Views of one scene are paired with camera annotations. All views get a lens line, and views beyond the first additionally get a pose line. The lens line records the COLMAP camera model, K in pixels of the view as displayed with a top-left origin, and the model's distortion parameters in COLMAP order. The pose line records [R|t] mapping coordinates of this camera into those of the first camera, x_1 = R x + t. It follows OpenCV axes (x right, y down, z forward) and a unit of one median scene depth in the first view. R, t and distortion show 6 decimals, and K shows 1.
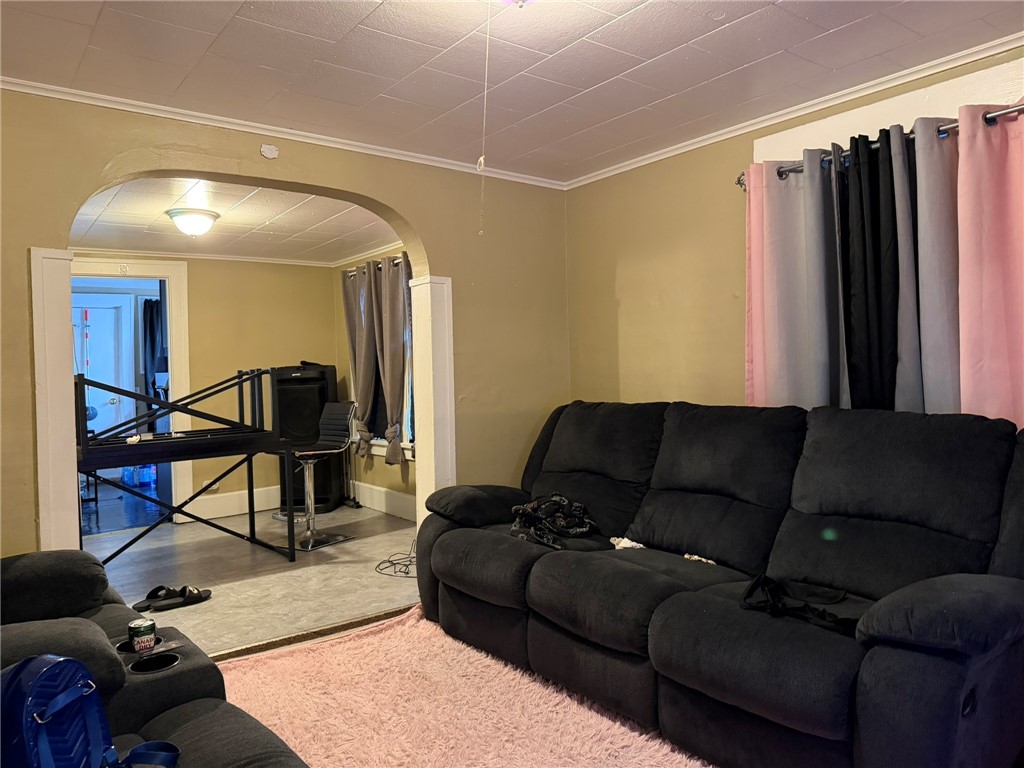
lens RADIAL K [[737.6, 0, 516.9], [0, 737.6, 379.4], [0, 0, 1]] dist [0.126882, -0.196967]
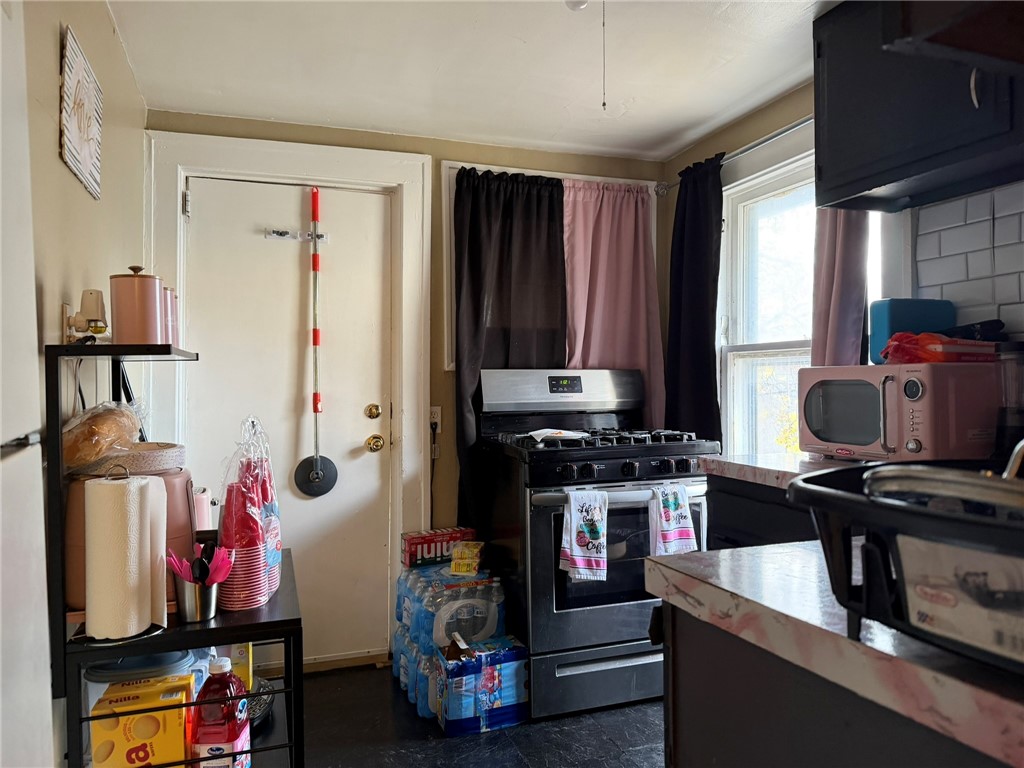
lens RADIAL K [[721.2, 0, 515.5], [0, 721.2, 383.0], [0, 0, 1]] dist [0.093715, -0.126566]
pose [[0.952296, 0.015748, -0.304768, -0.467320], [-0.018544, 0.999808, -0.006282, 0.000332], [0.304611, 0.011634, 0.952406, 0.875642]]
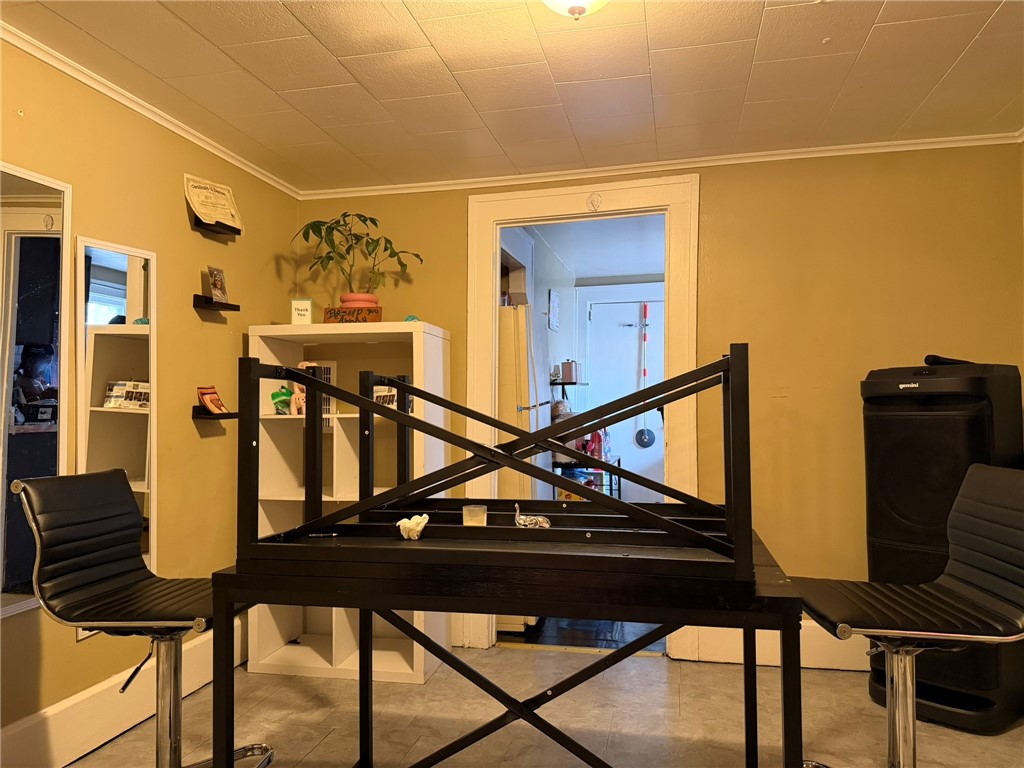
lens RADIAL K [[721.2, 0, 515.5], [0, 721.2, 383.0], [0, 0, 1]] dist [0.093715, -0.126566]
pose [[0.640602, 0.001760, -0.767871, -0.113459], [-0.023119, 0.999588, -0.016995, 0.004296], [0.767525, 0.028639, 0.640379, 0.538816]]
